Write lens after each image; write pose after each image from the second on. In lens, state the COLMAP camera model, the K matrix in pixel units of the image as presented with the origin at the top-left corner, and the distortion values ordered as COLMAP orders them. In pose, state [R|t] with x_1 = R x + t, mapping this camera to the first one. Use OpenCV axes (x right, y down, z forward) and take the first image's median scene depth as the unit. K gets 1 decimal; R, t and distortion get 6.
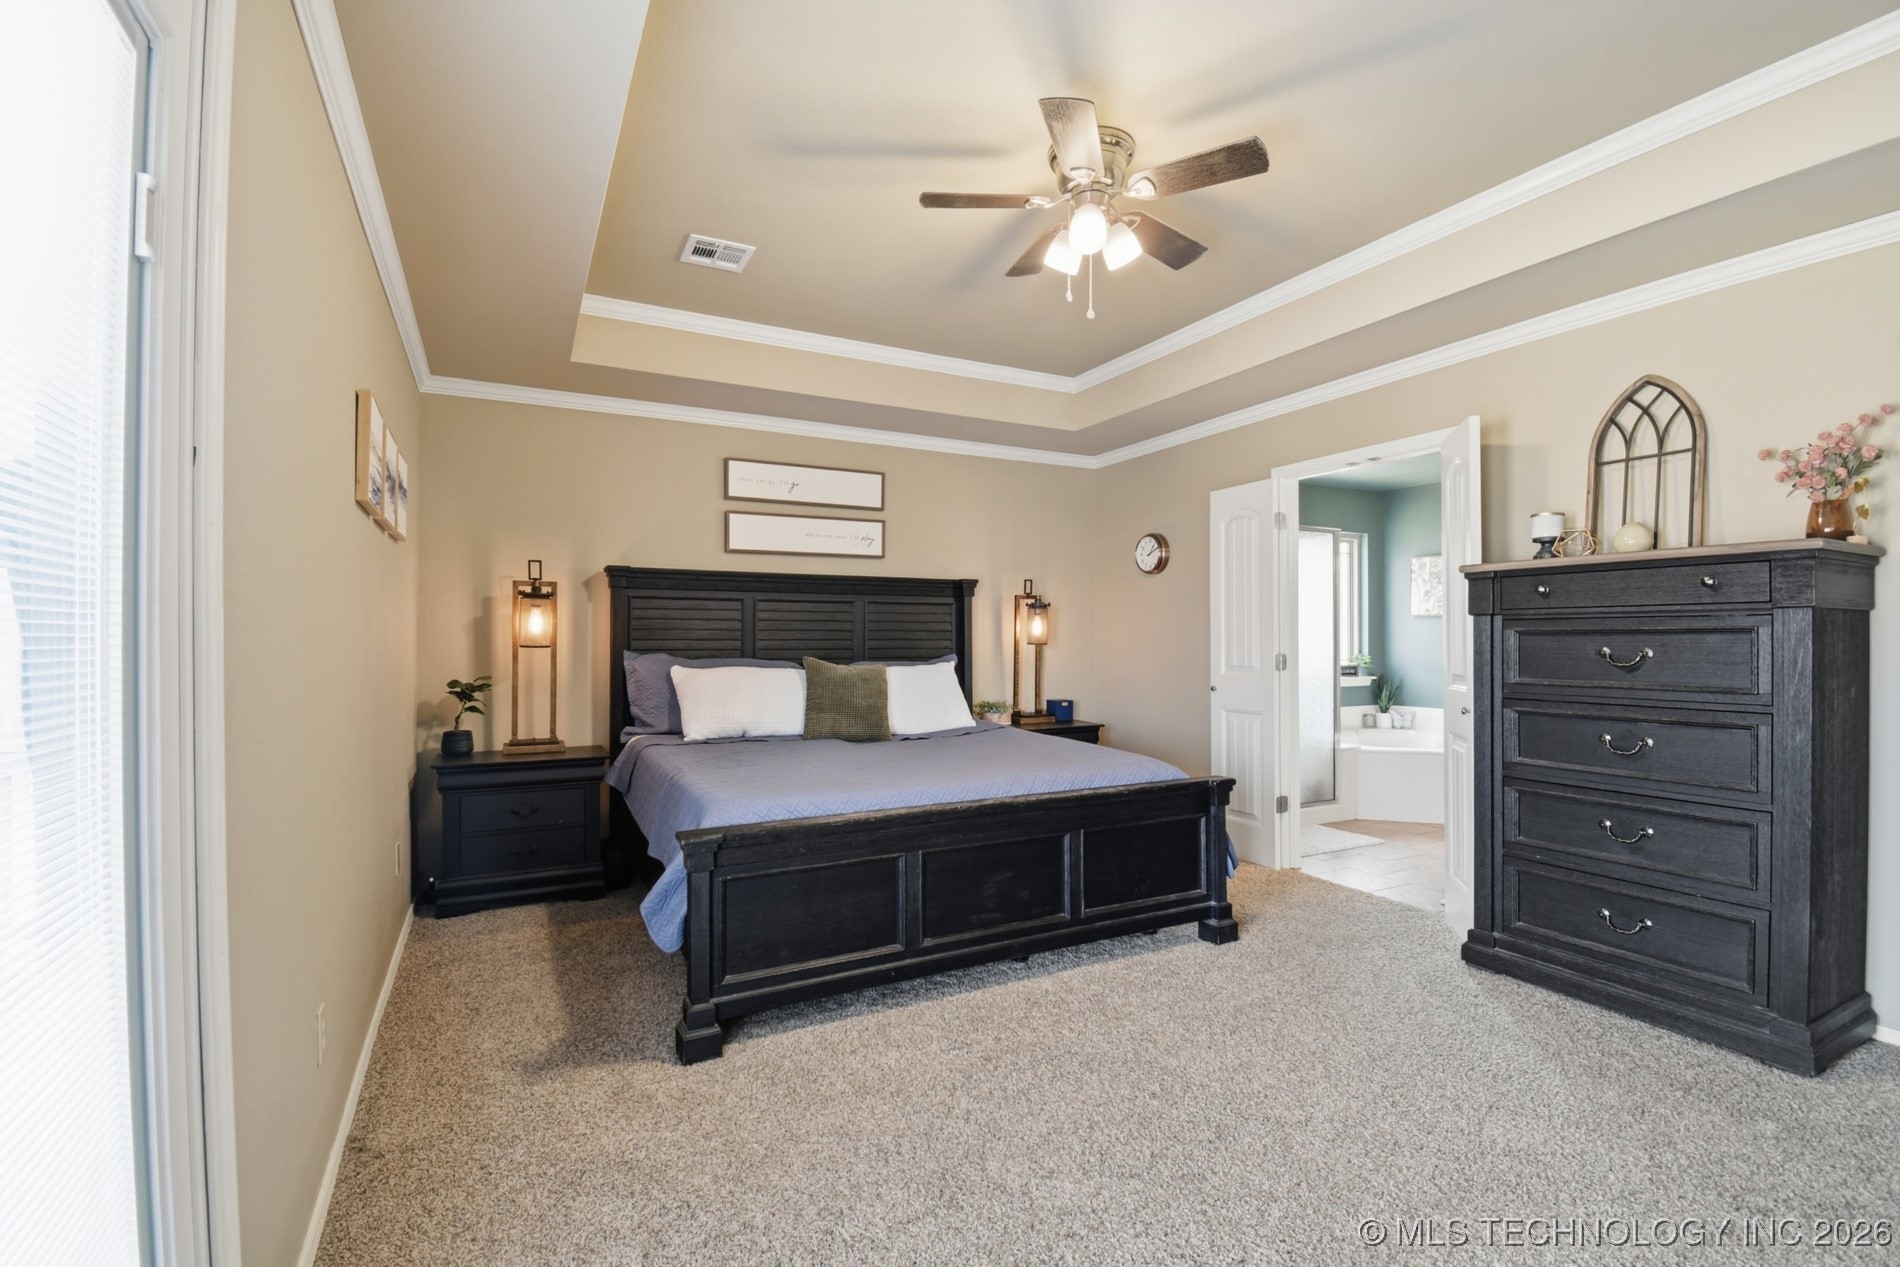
lens RADIAL K [[853.4, 0, 950.0], [0, 853.4, 633.5], [0, 0, 1]] dist [-0.001351, -0.000221]
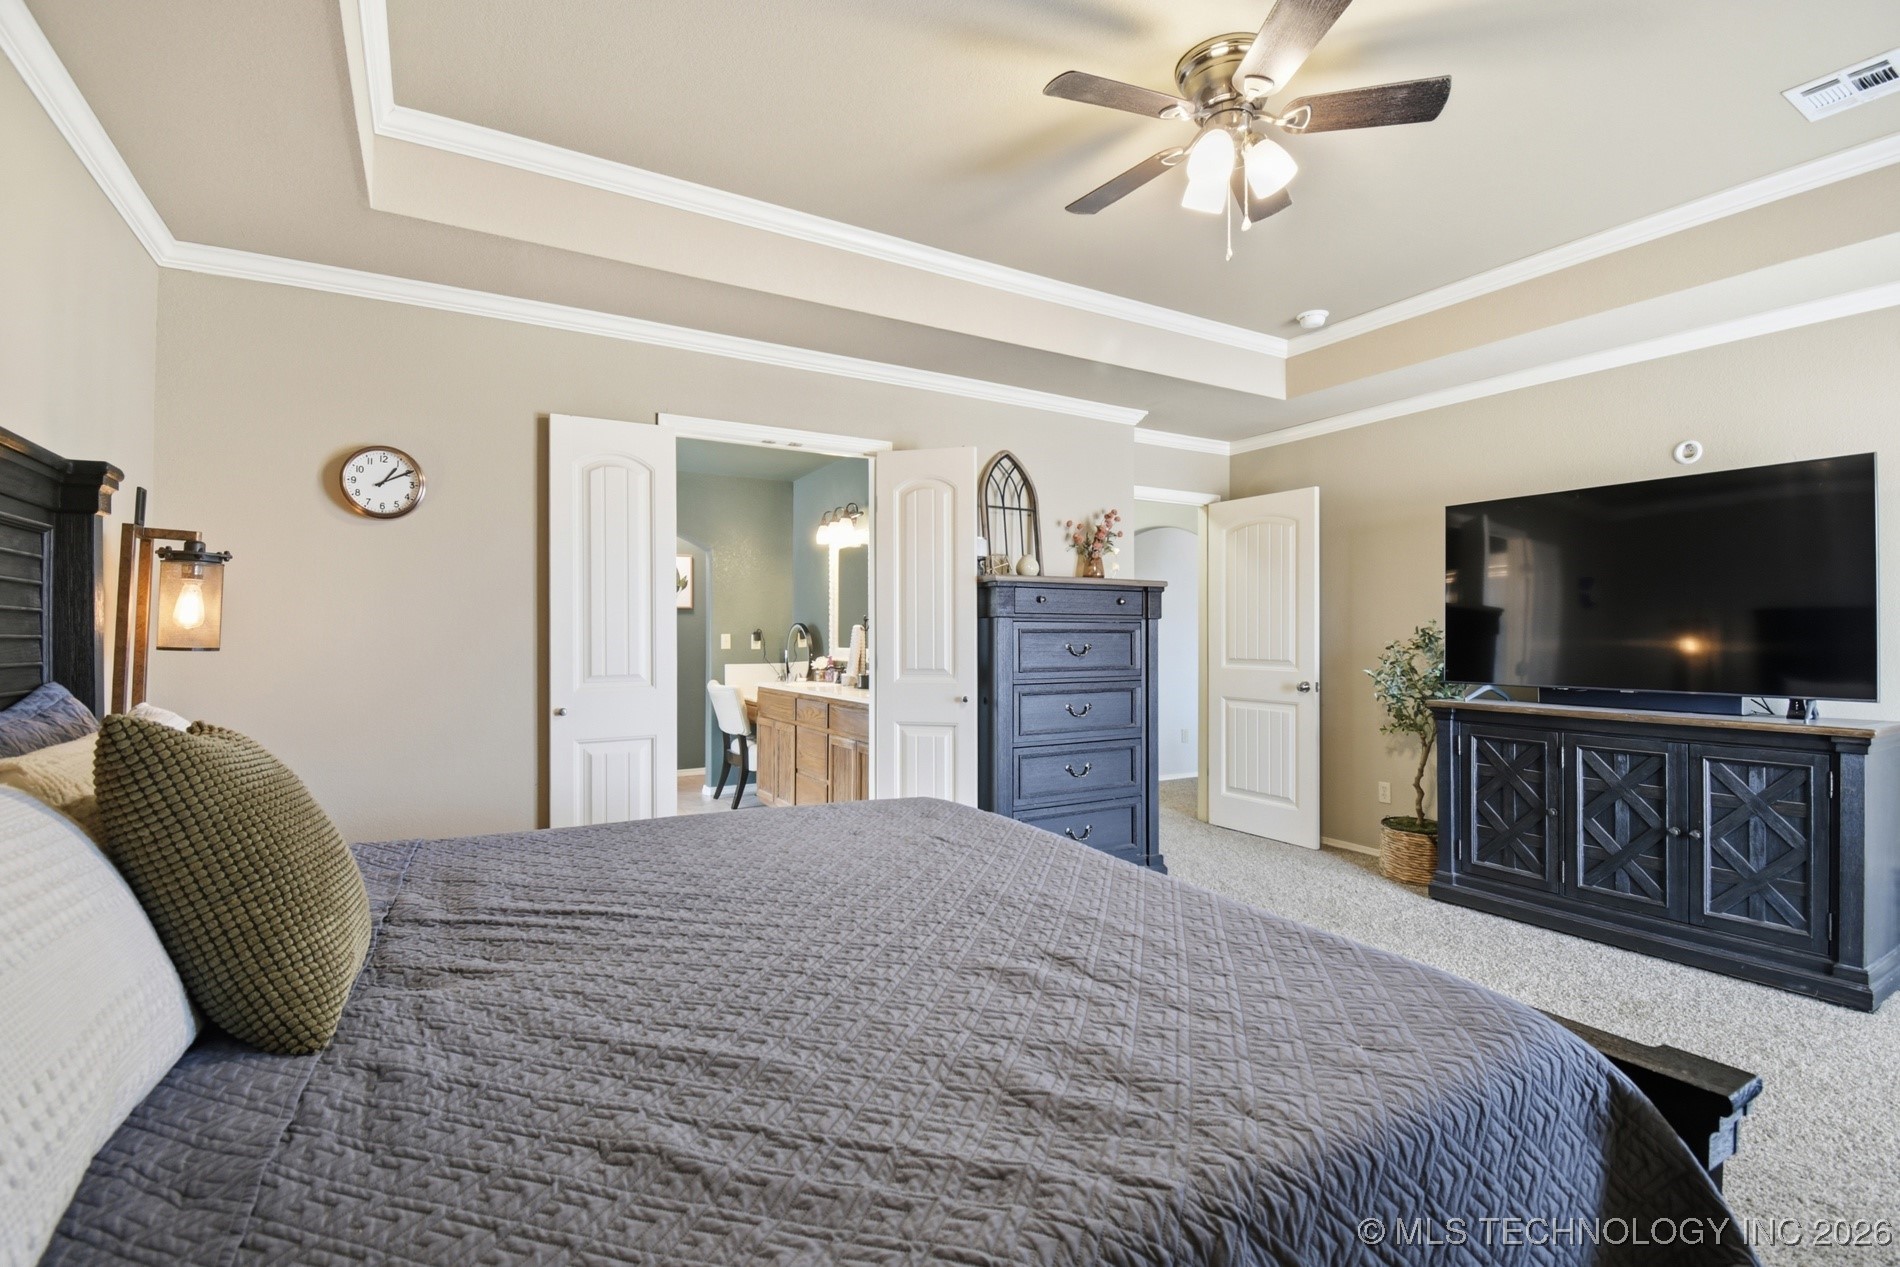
lens RADIAL K [[853.4, 0, 950.0], [0, 853.4, 633.5], [0, 0, 1]] dist [-0.001351, -0.000221]
pose [[-0.055762, 0.012509, 0.998366, -0.606472], [-0.001102, 0.999920, -0.012590, 0.020082], [-0.998443, -0.001802, -0.055744, 1.193393]]
